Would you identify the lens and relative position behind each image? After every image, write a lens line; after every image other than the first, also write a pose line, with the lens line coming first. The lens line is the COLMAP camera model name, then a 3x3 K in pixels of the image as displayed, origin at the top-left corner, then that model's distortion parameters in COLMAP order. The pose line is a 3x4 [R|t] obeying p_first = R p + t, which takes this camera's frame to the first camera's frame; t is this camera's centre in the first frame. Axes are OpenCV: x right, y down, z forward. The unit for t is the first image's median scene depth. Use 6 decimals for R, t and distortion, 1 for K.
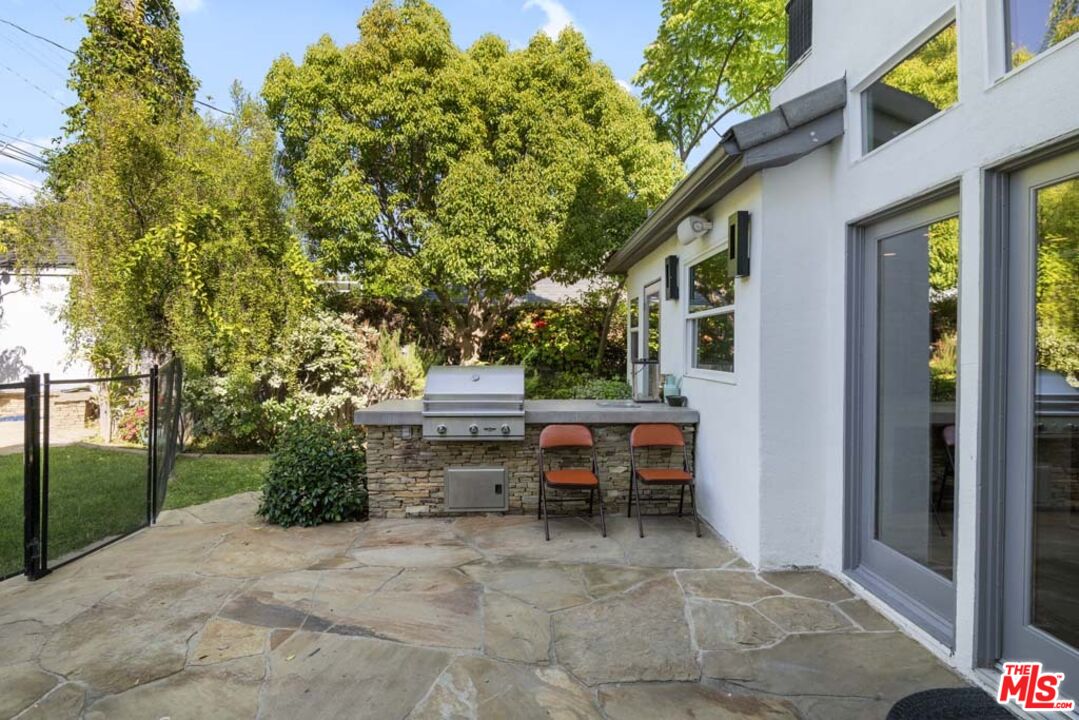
lens RADIAL K [[505.1, 0, 533.6], [0, 505.1, 344.7], [0, 0, 1]] dist [0.012006, -0.010204]
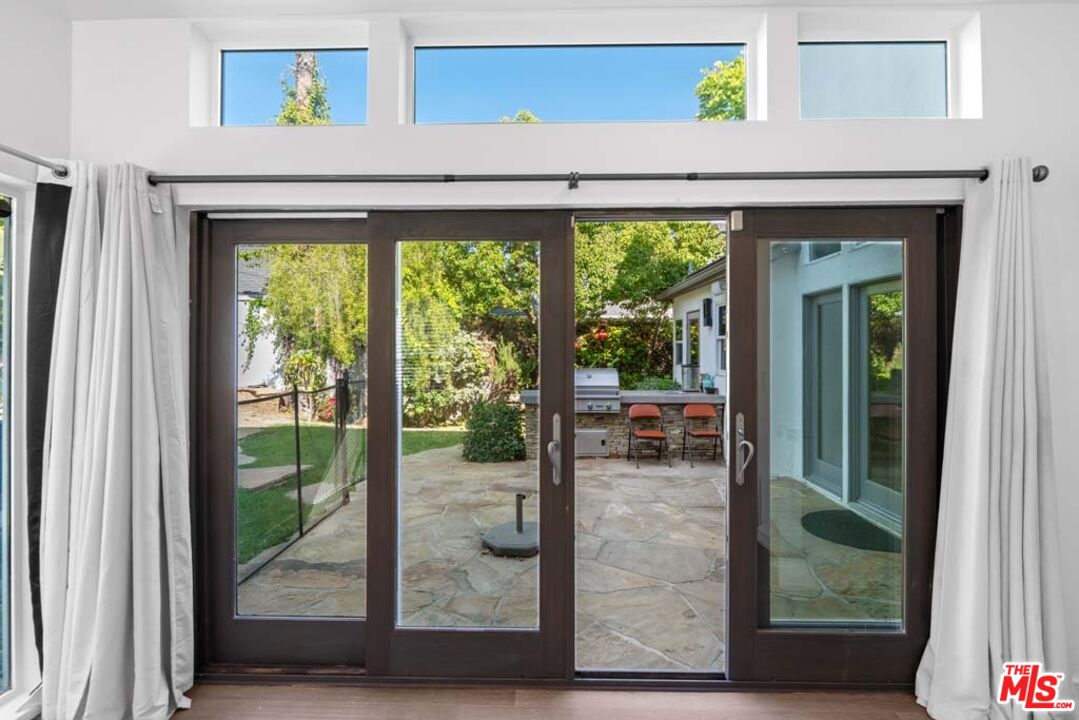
lens RADIAL K [[505.1, 0, 533.6], [0, 505.1, 344.7], [0, 0, 1]] dist [0.012006, -0.010204]
pose [[0.998700, -0.004607, -0.050758, -0.212538], [0.004598, 0.999989, -0.000291, -0.038402], [0.050759, 0.000057, 0.998711, -0.676736]]
